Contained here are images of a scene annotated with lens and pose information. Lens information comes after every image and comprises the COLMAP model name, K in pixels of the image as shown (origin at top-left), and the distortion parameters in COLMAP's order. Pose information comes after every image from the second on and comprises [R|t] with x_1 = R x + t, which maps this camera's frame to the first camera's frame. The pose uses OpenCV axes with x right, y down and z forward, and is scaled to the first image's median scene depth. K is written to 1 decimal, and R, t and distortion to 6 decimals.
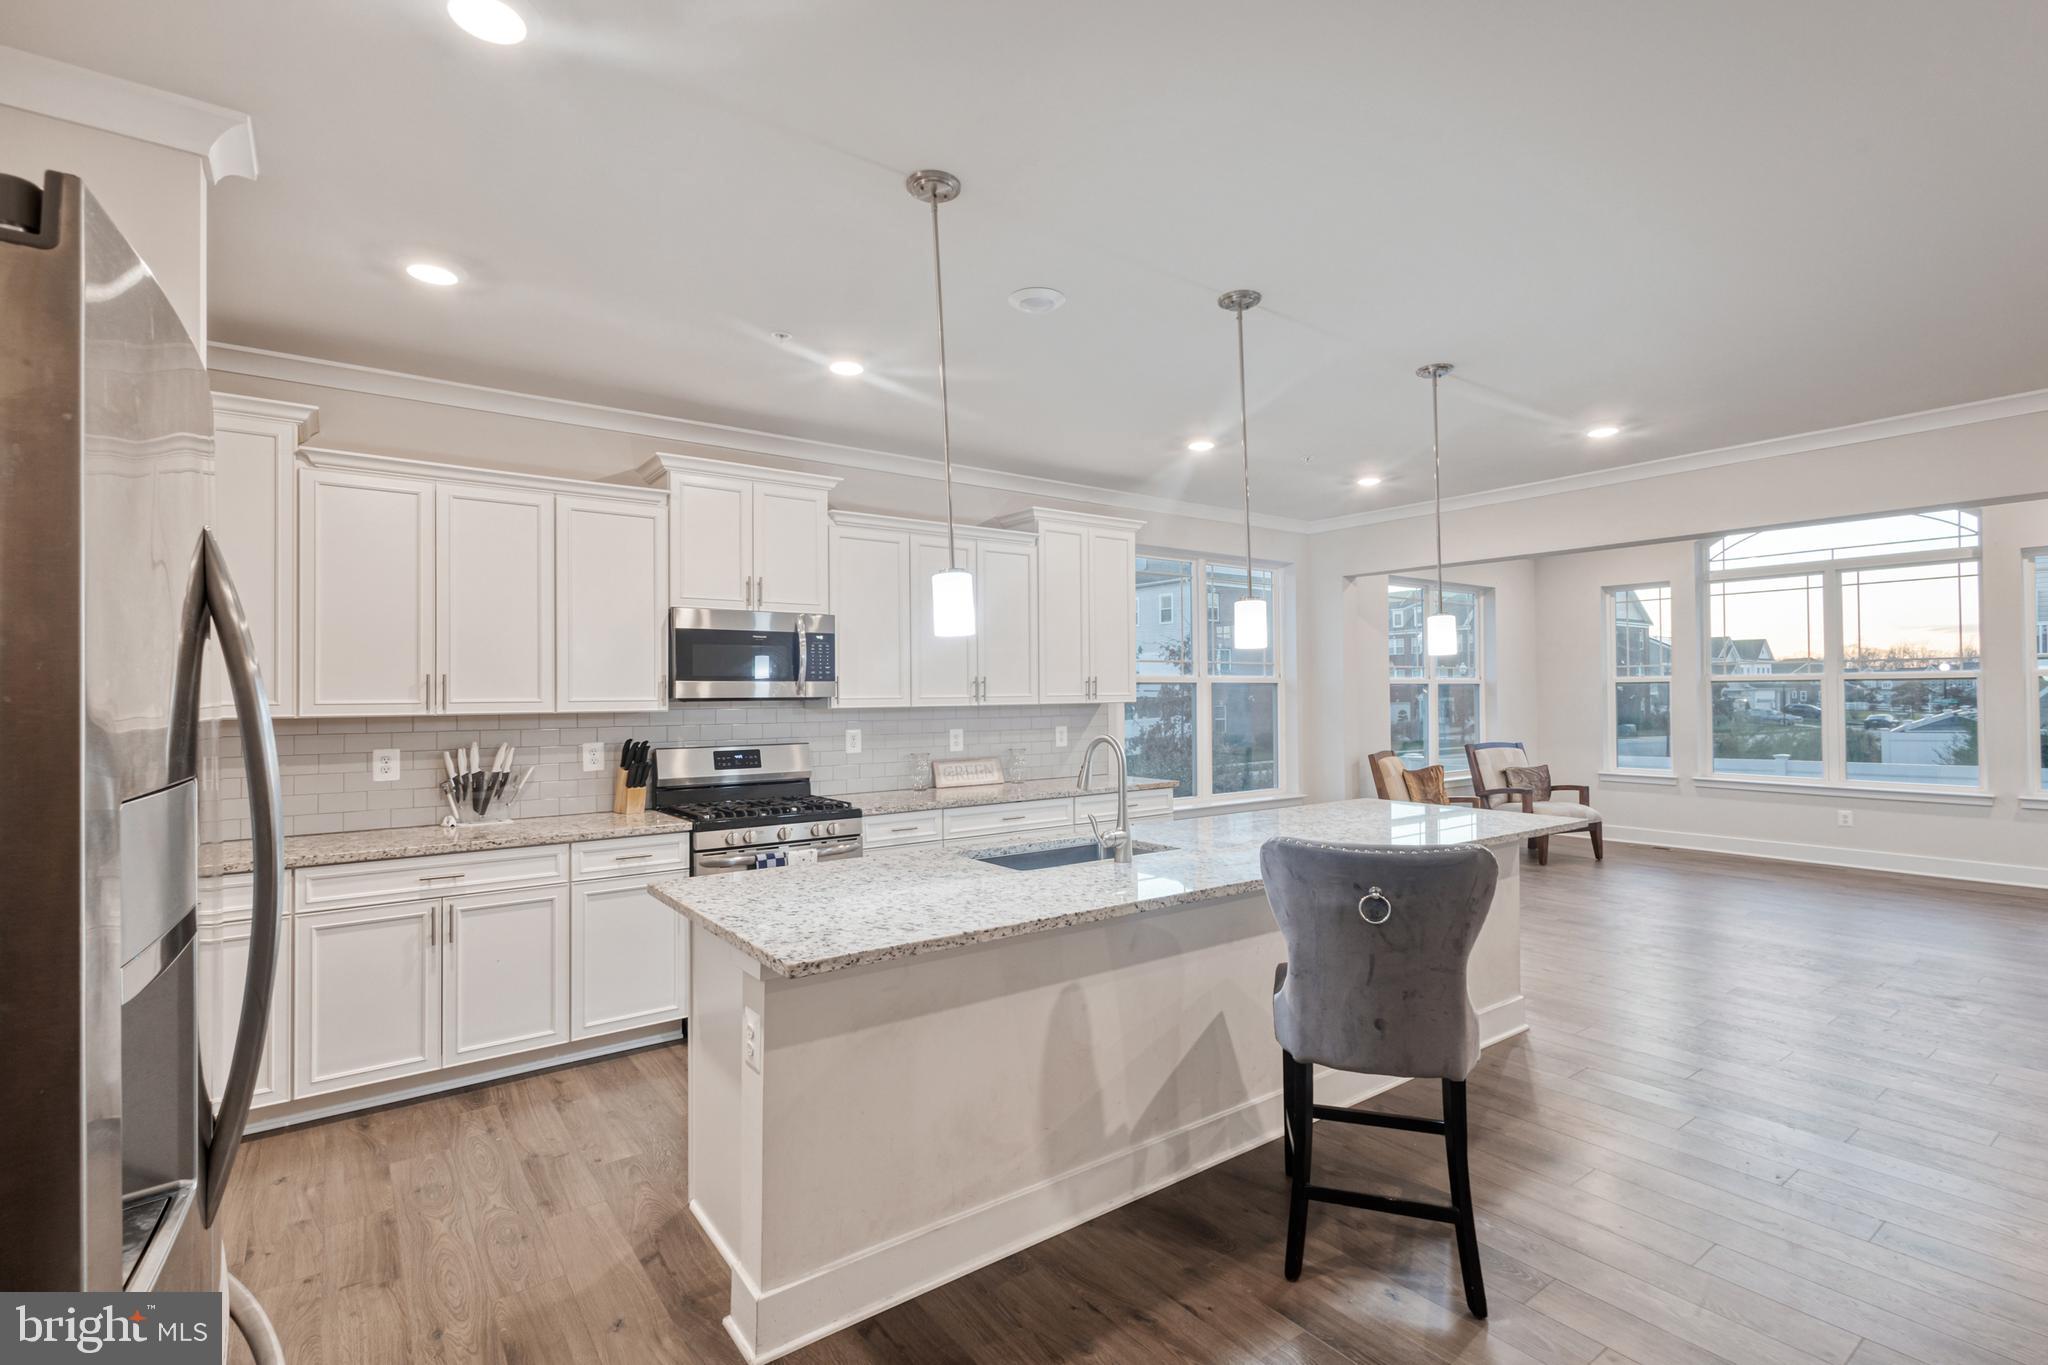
lens RADIAL K [[937.1, 0, 1018.7], [0, 937.1, 691.1], [0, 0, 1]] dist [0.011423, 0.000053]
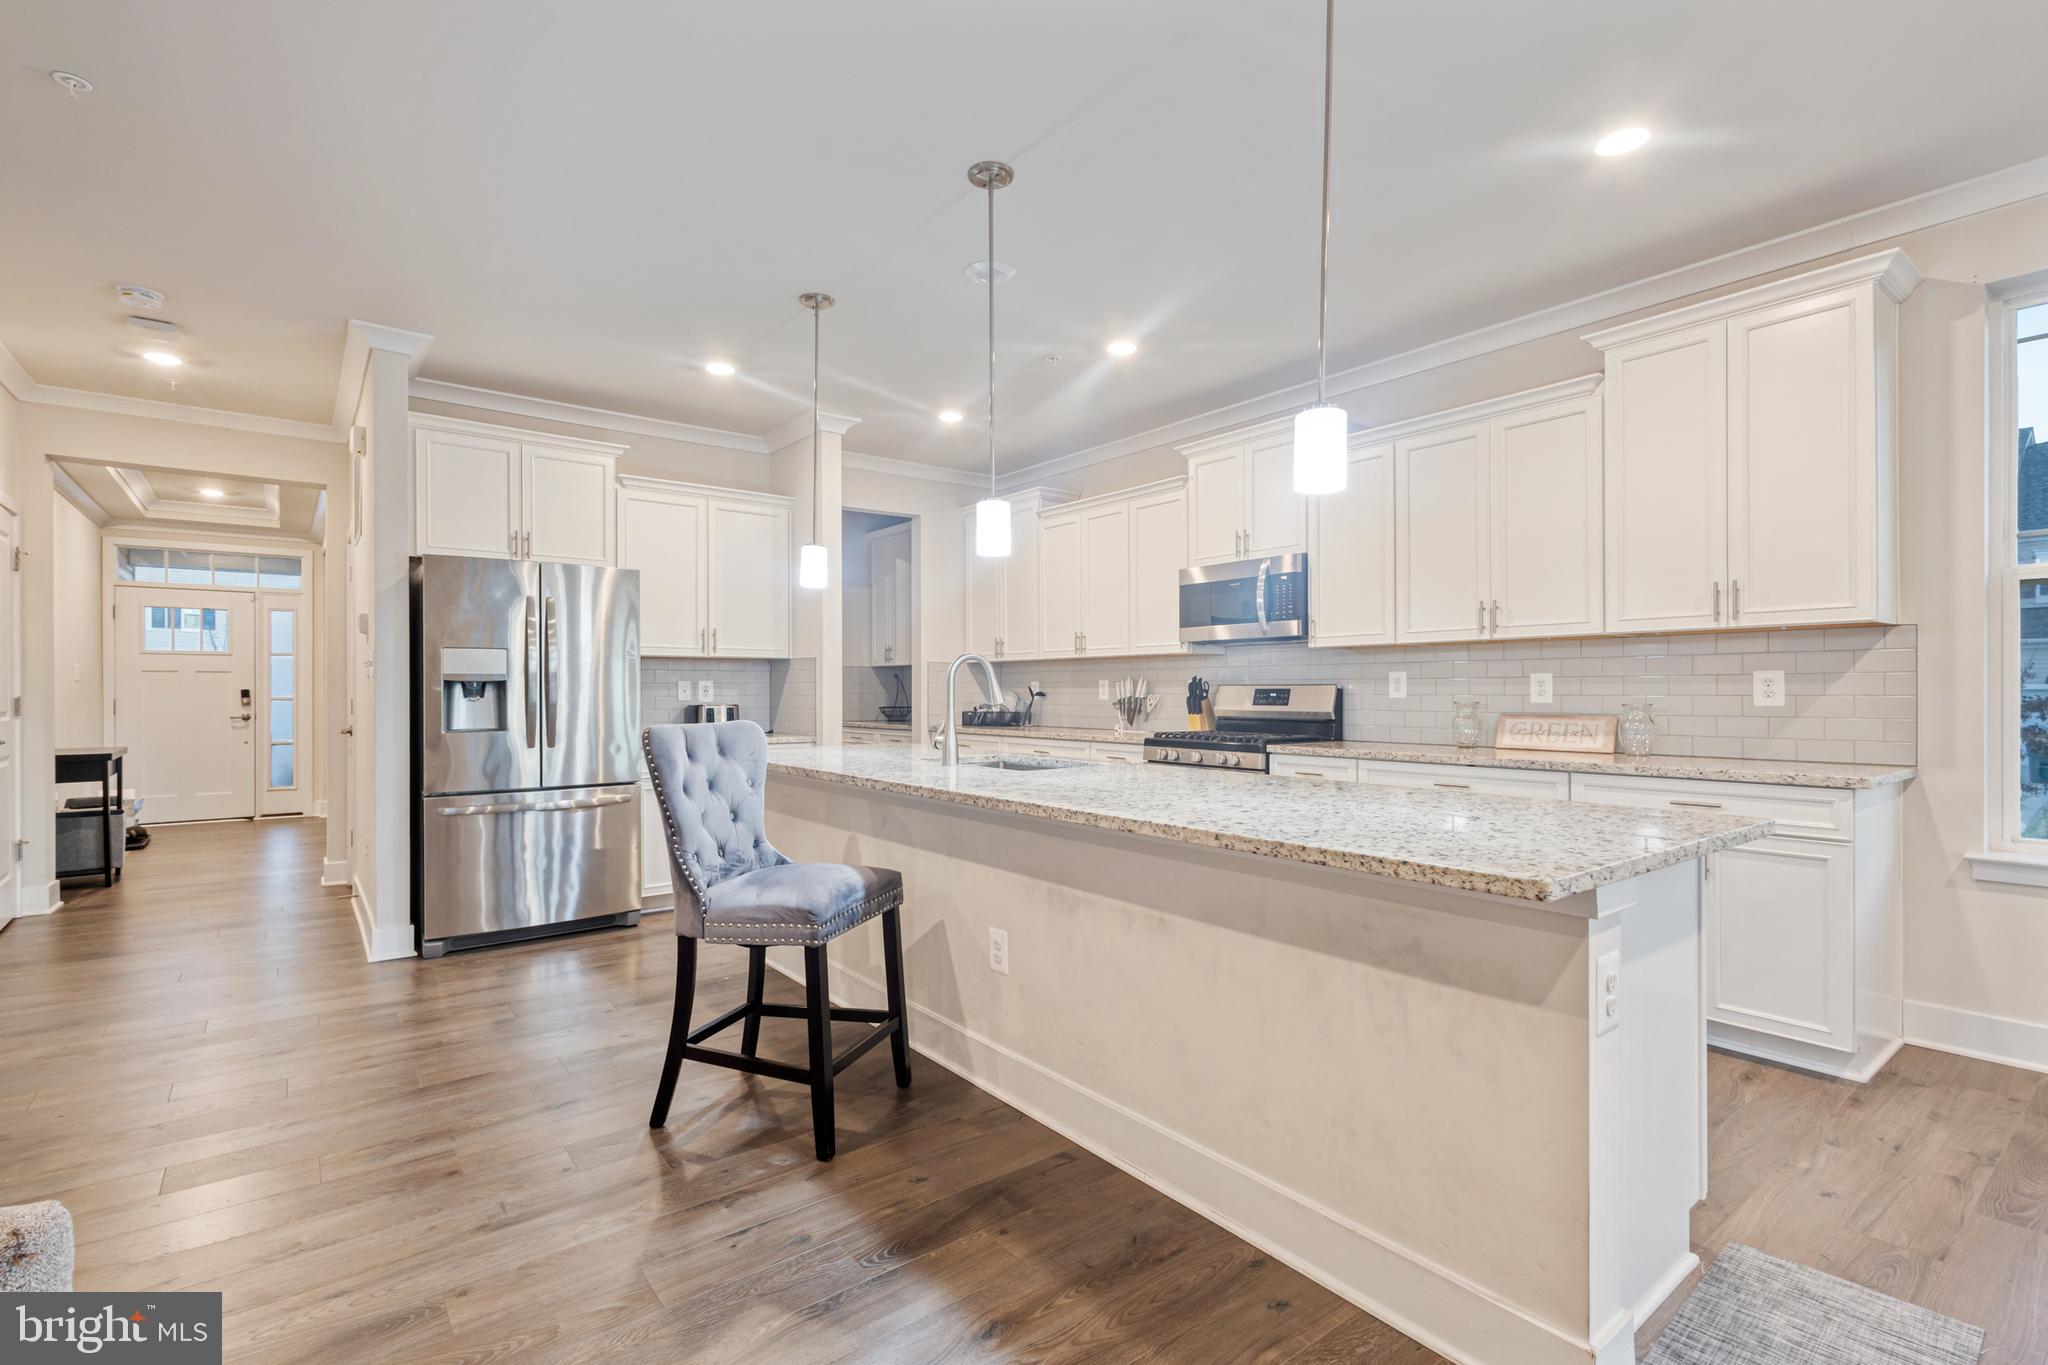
lens RADIAL K [[937.1, 0, 1018.7], [0, 937.1, 691.1], [0, 0, 1]] dist [0.011423, 0.000053]
pose [[0.036353, 0.009335, -0.999295, 0.778598], [0.005500, 0.999939, 0.009541, 0.053719], [0.999324, -0.005843, 0.036299, 0.661906]]
